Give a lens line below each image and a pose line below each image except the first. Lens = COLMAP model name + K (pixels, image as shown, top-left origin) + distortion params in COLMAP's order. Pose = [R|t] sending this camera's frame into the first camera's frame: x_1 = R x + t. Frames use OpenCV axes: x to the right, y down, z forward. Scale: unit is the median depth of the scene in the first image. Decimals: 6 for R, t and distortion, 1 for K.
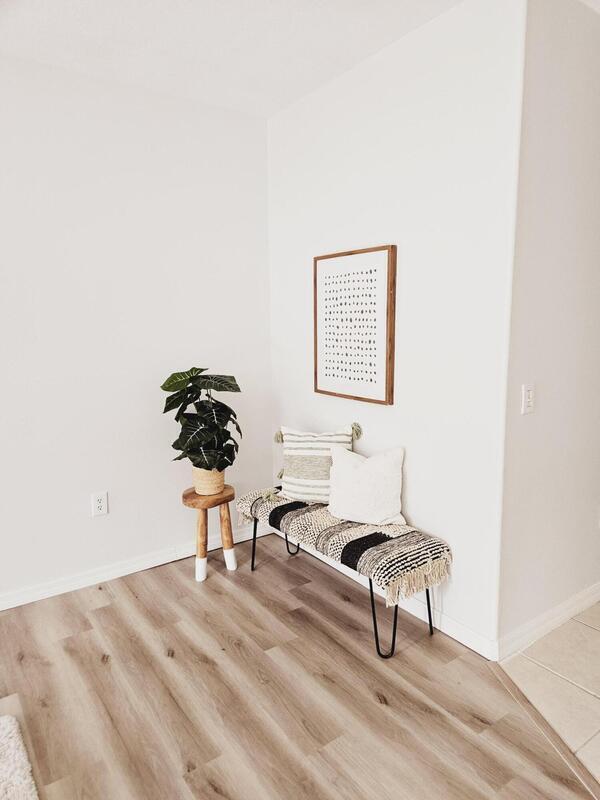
lens RADIAL K [[528.4, 0, 300.0], [0, 528.4, 400.0], [0, 0, 1]] dist [0.090448, -0.080178]
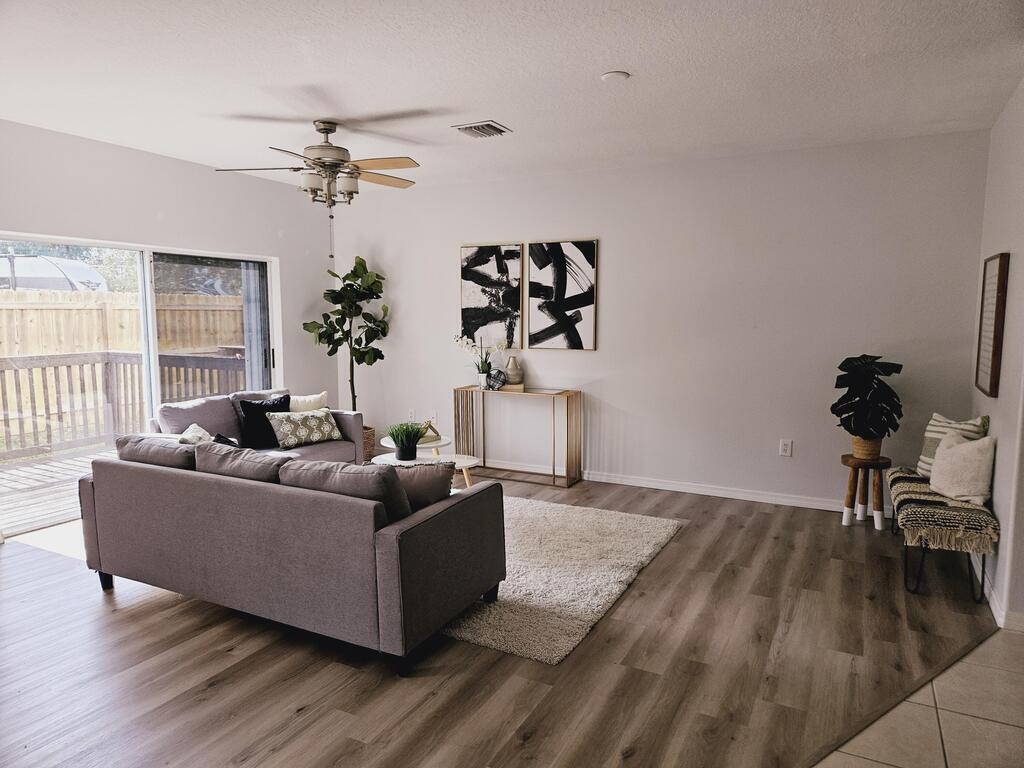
lens RADIAL K [[676.3, 0, 512.0], [0, 676.3, 384.0], [0, 0, 1]] dist [0.090448, -0.080178]
pose [[0.448406, 0.100510, -0.888161, 1.078631], [-0.131407, 0.990274, 0.045723, 0.051085], [0.884118, 0.096208, 0.457253, -0.569339]]
